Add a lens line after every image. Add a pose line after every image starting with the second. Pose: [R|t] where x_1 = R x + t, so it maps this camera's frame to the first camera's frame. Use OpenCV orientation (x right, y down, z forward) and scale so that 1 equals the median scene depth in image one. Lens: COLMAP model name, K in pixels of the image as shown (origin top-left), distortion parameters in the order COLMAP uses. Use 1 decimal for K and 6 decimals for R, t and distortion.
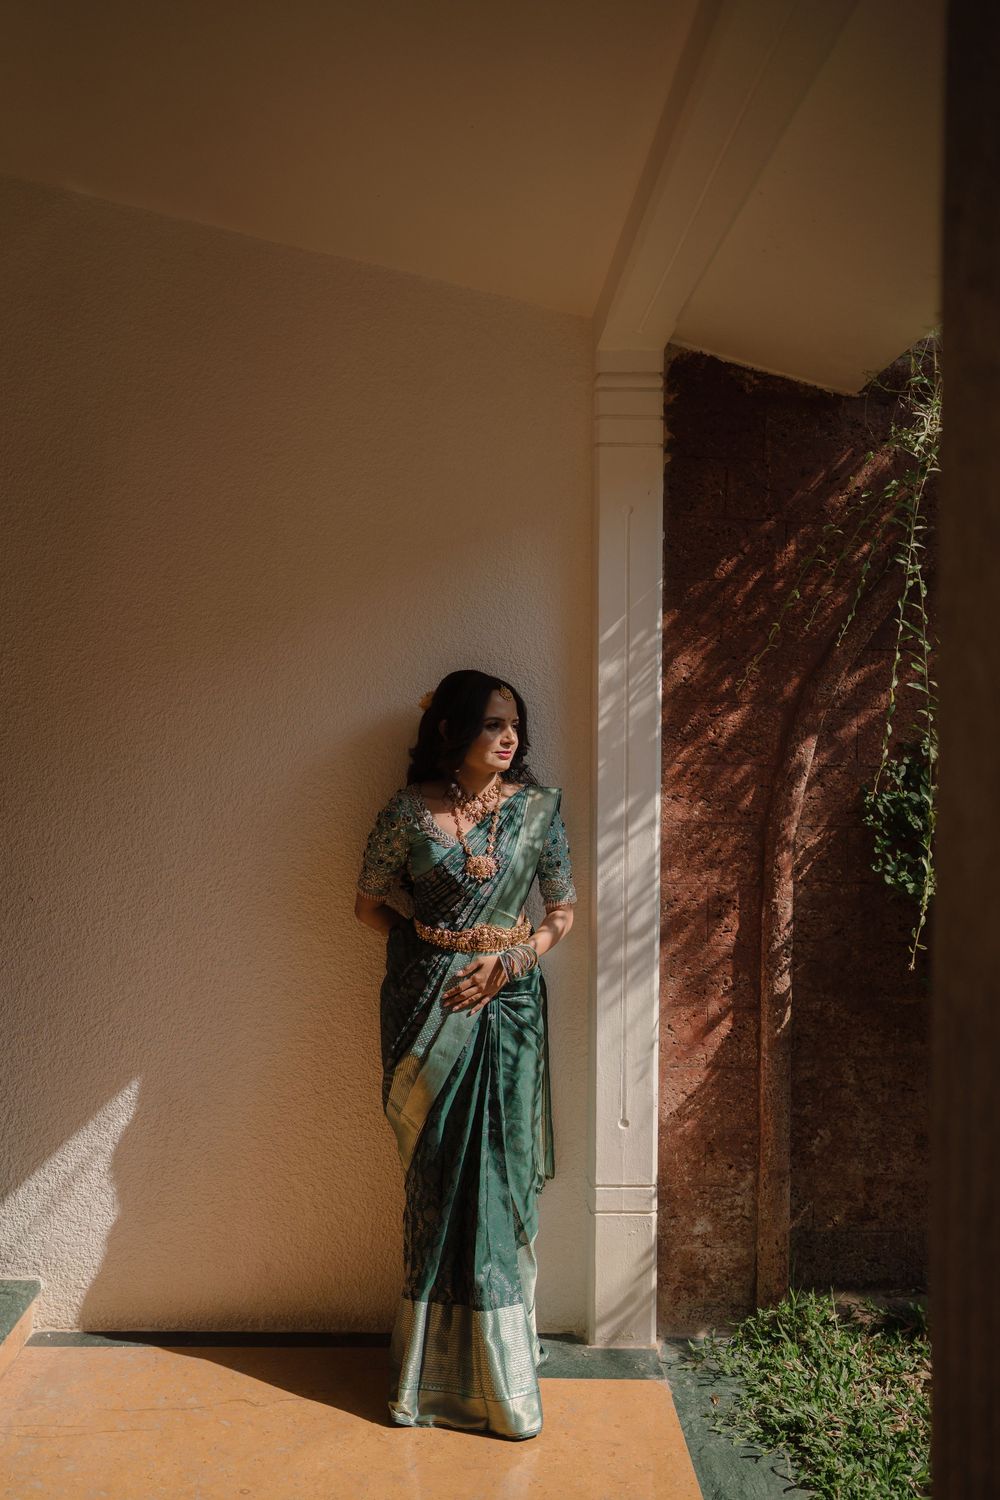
lens RADIAL K [[1459.0, 0, 500.0], [0, 1459.0, 750.0], [0, 0, 1]] dist [-0.035122, 0.161512]
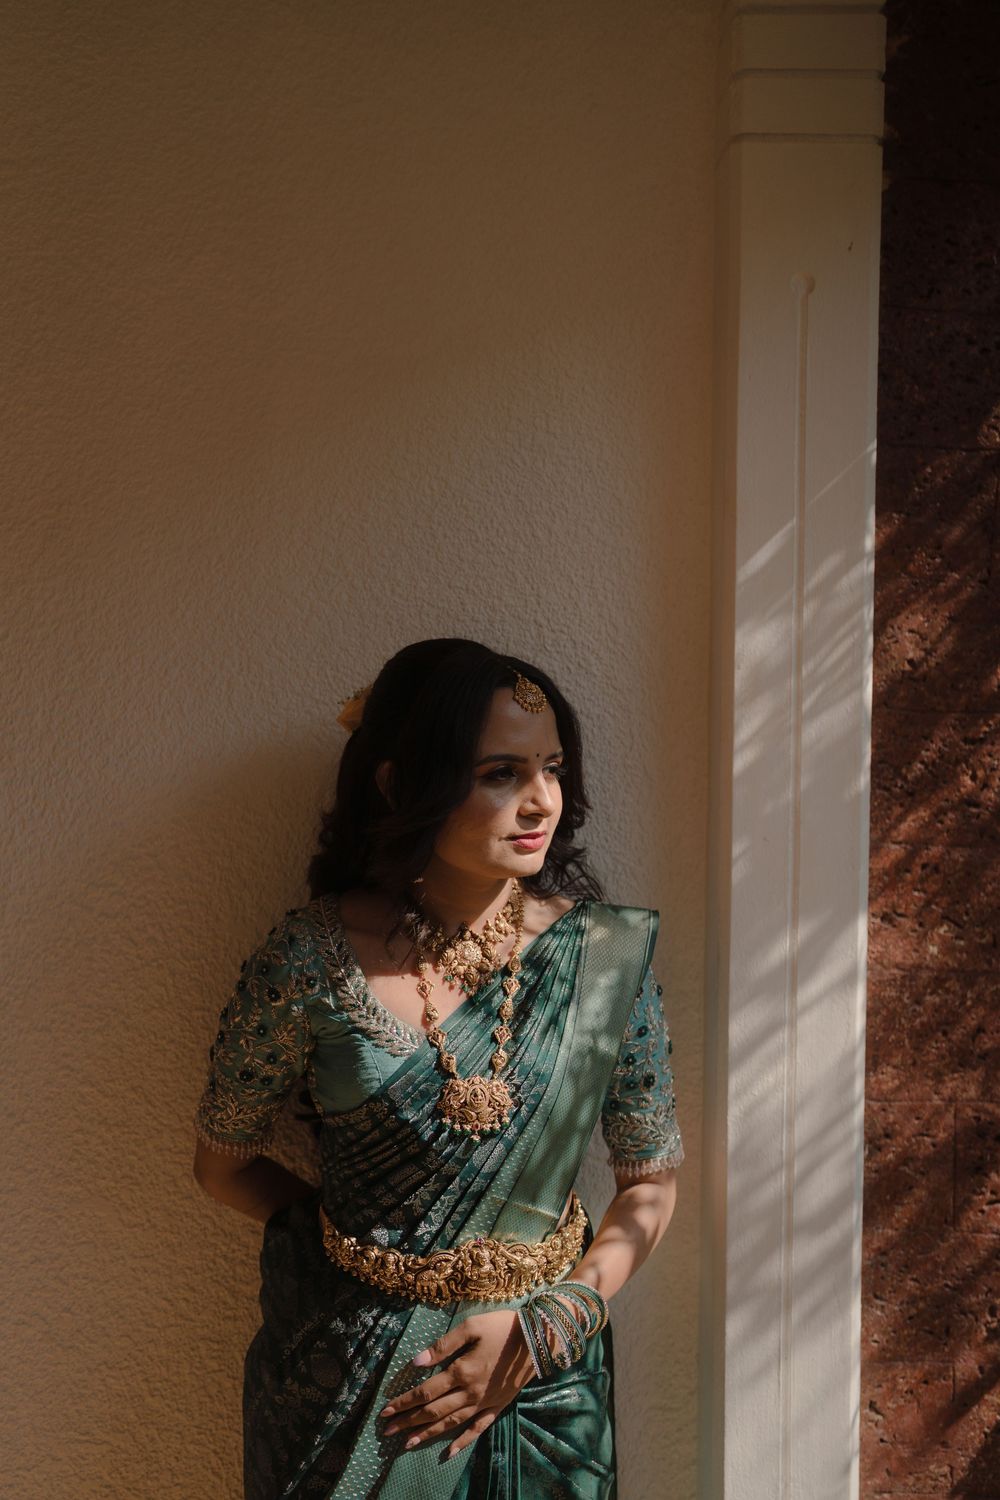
lens RADIAL K [[1414.7, 0, 456.5], [0, 1414.7, 784.1], [0, 0, 1]] dist [-0.032817, 0.138851]
pose [[0.999857, 0.005119, -0.016090, -0.011606], [-0.004599, 0.999472, 0.032172, -0.024620], [0.016246, -0.032093, 0.999353, 0.560895]]
